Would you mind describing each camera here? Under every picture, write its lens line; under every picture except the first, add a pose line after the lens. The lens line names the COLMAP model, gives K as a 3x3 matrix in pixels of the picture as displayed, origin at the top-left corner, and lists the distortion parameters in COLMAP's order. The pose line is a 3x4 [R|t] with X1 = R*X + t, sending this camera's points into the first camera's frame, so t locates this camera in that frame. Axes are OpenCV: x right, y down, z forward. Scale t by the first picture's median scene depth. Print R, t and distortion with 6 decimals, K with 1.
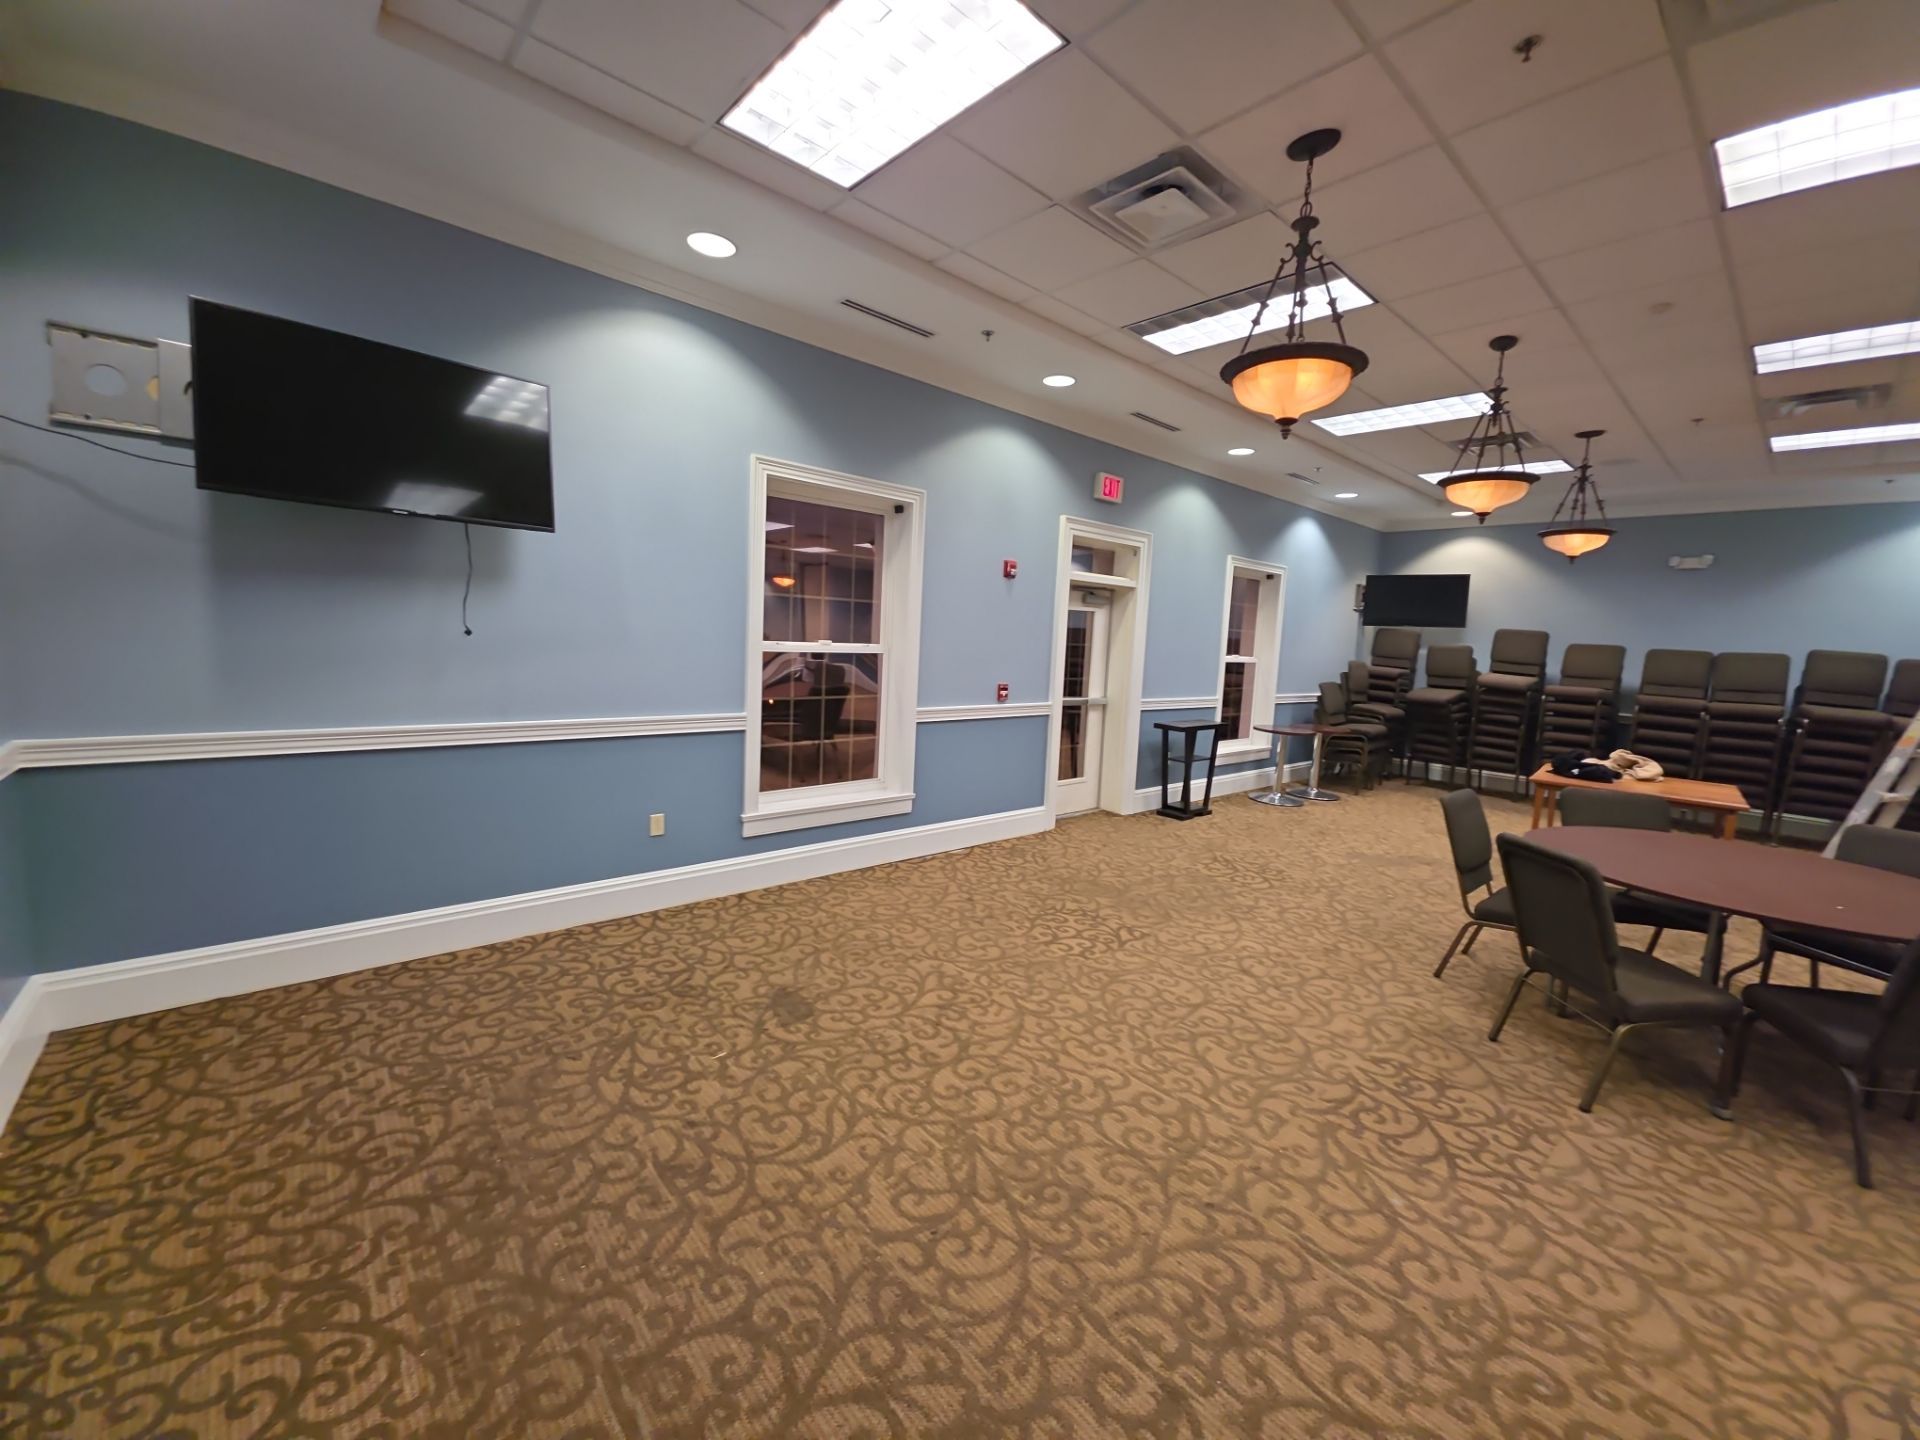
lens RADIAL K [[759.2, 0, 956.4], [0, 759.2, 711.5], [0, 0, 1]] dist [0.013897, -0.007969]
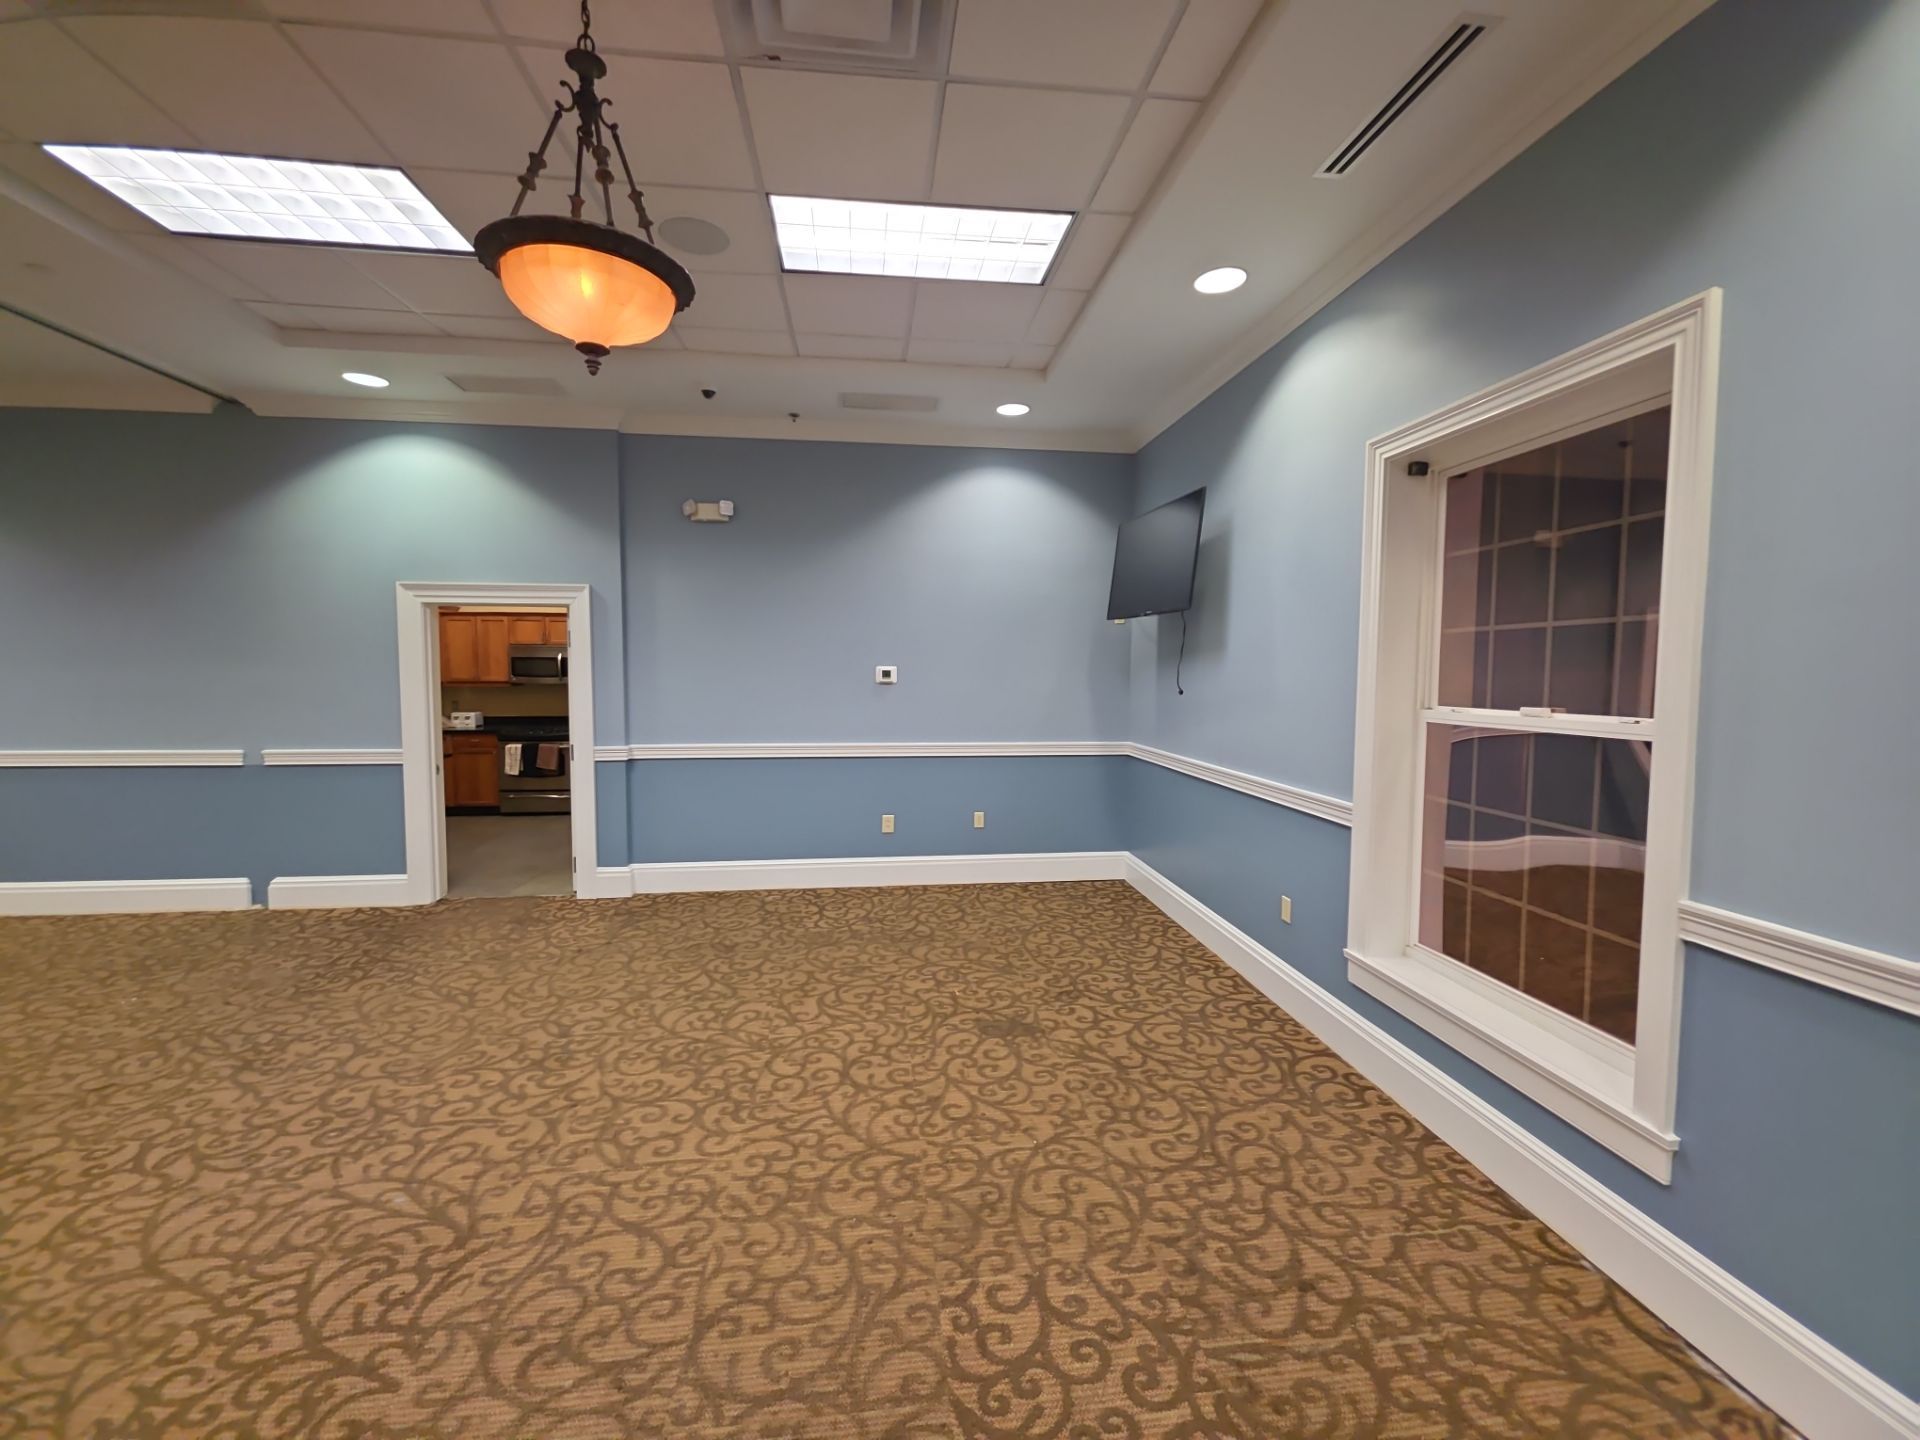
lens RADIAL K [[759.2, 0, 956.4], [0, 759.2, 711.5], [0, 0, 1]] dist [0.013897, -0.007969]
pose [[-0.566140, -0.004781, -0.824296, 0.724669], [-0.118576, 0.990055, 0.075697, -0.130640], [0.815736, 0.140596, -0.561076, 1.515088]]
